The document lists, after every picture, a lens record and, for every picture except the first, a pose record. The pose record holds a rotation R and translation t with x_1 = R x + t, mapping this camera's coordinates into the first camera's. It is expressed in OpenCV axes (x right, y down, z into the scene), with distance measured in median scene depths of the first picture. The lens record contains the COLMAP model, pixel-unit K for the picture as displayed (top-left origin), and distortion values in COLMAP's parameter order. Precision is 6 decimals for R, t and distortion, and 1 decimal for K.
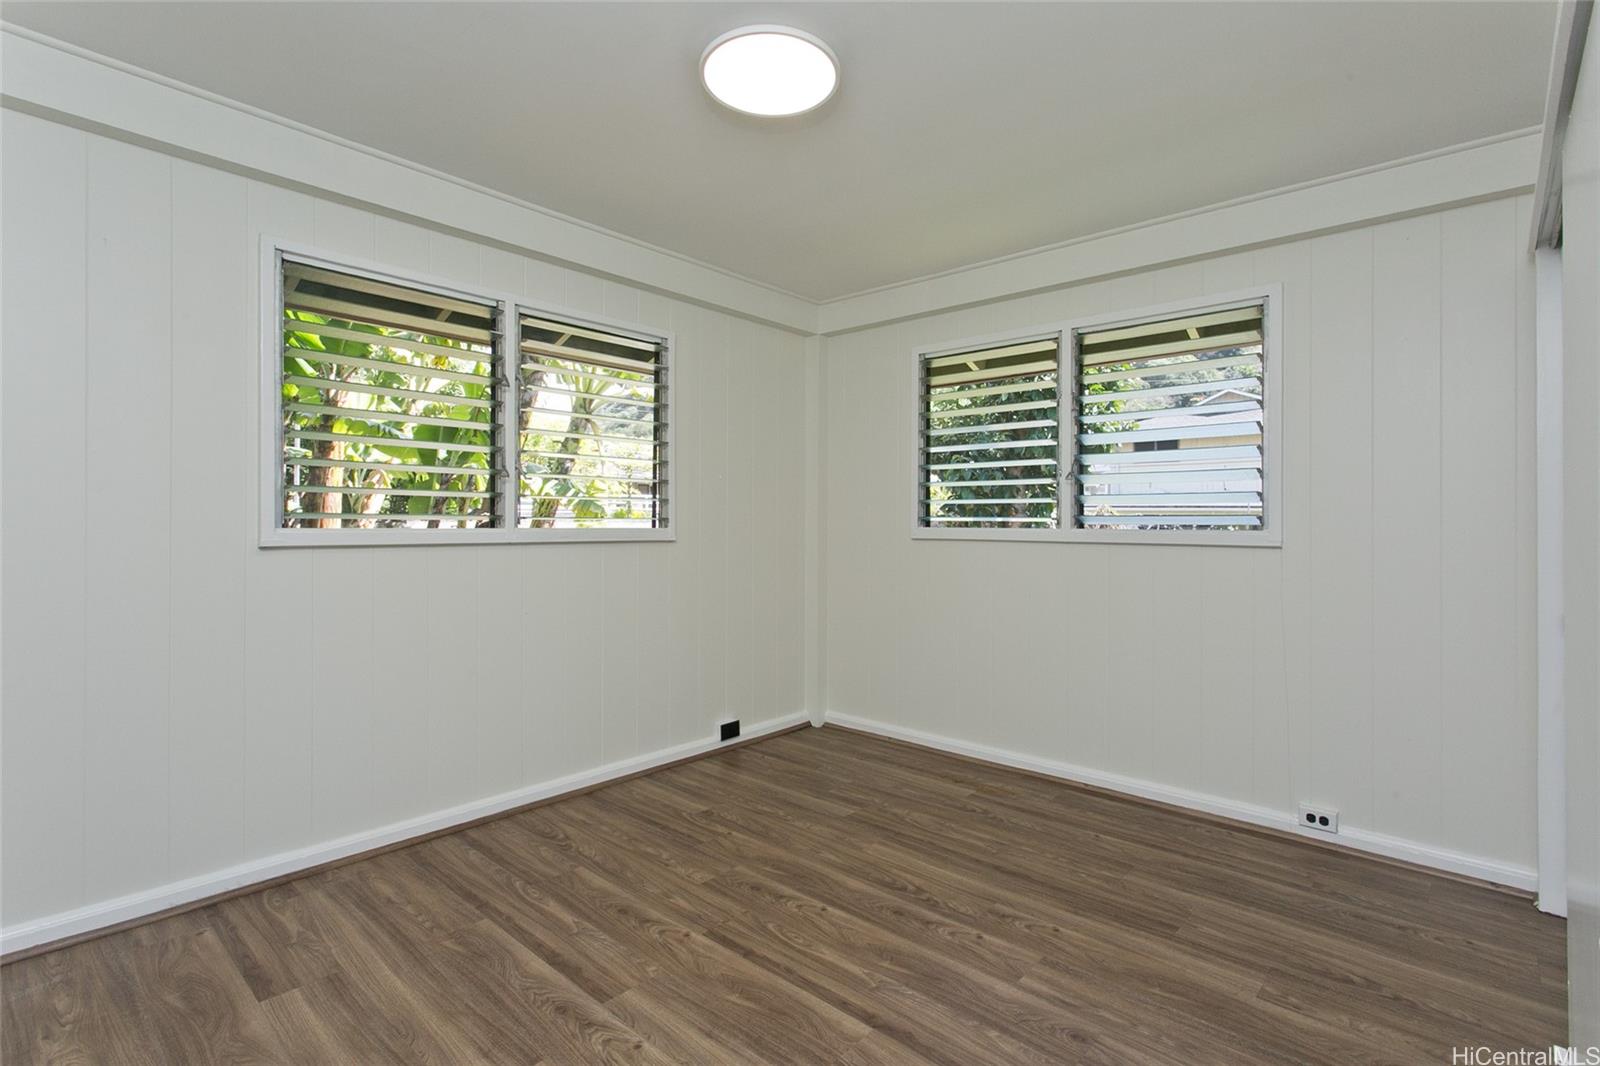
lens RADIAL K [[778.1, 0, 788.5], [0, 778.1, 523.0], [0, 0, 1]] dist [0.004732, -0.000098]
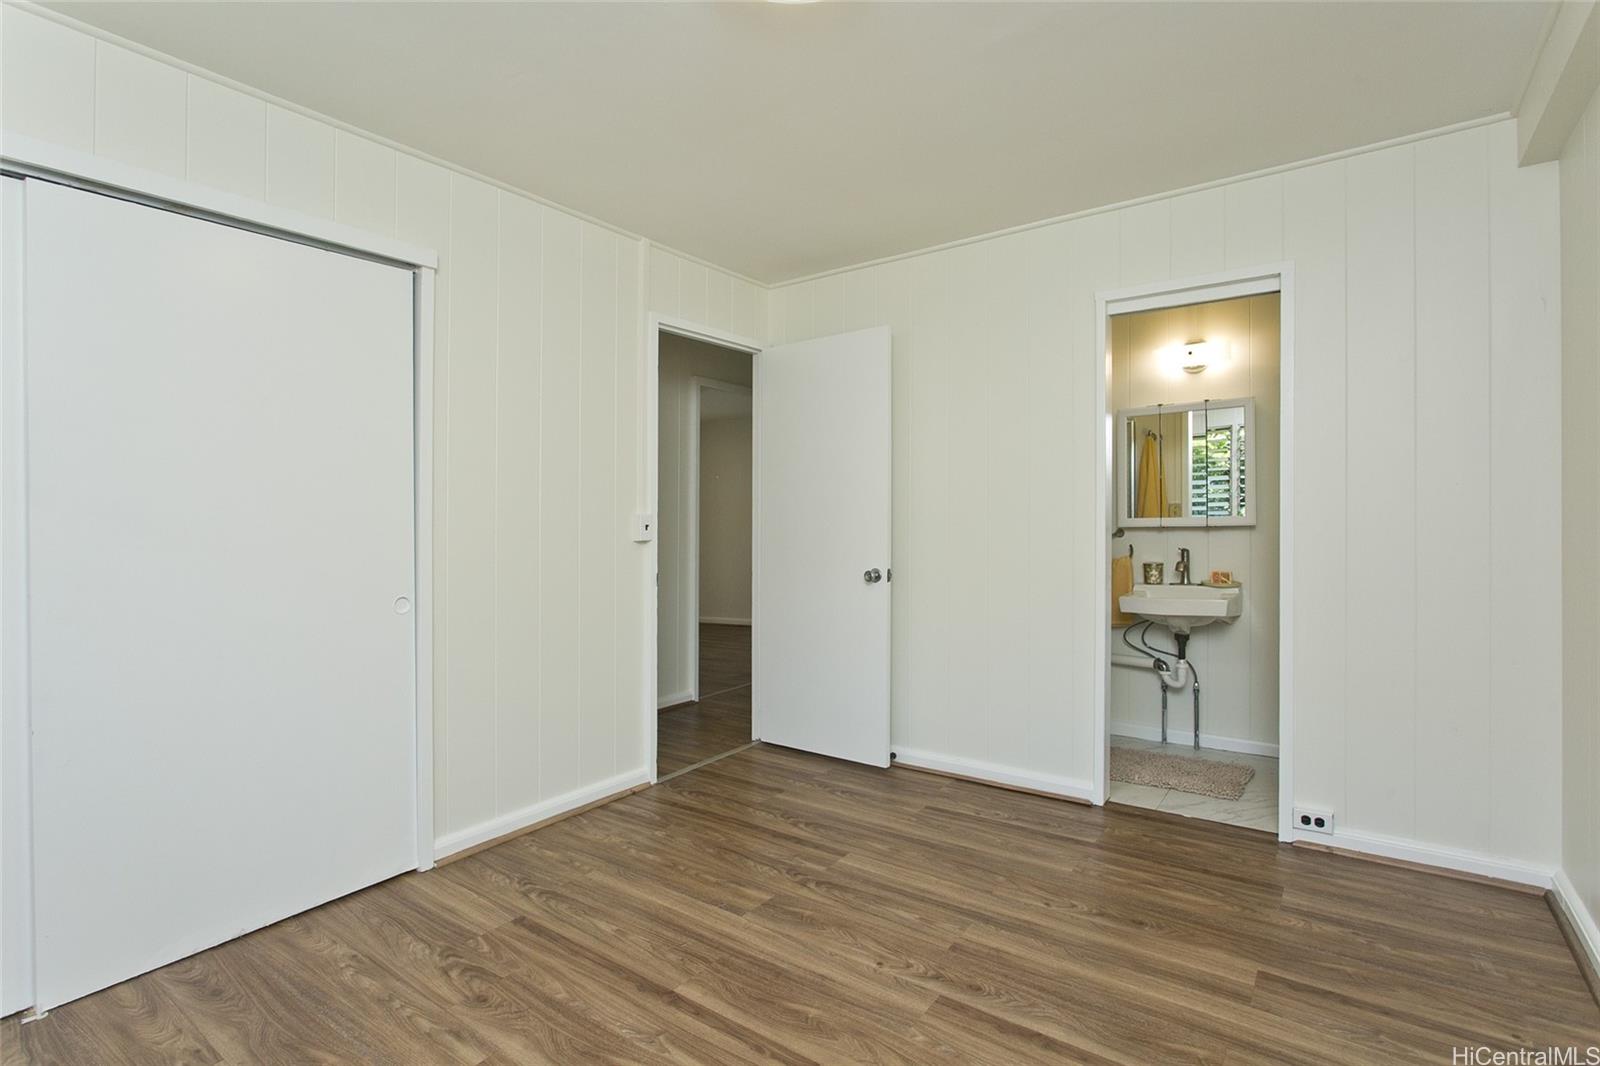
lens RADIAL K [[782.3, 0, 796.3], [0, 782.3, 524.6], [0, 0, 1]] dist [-0.003581, -0.000136]
pose [[-0.992902, 0.007200, -0.118720, 0.064676], [0.006419, 0.999955, 0.006959, 0.002991], [0.118765, 0.006148, -0.992903, 2.101944]]
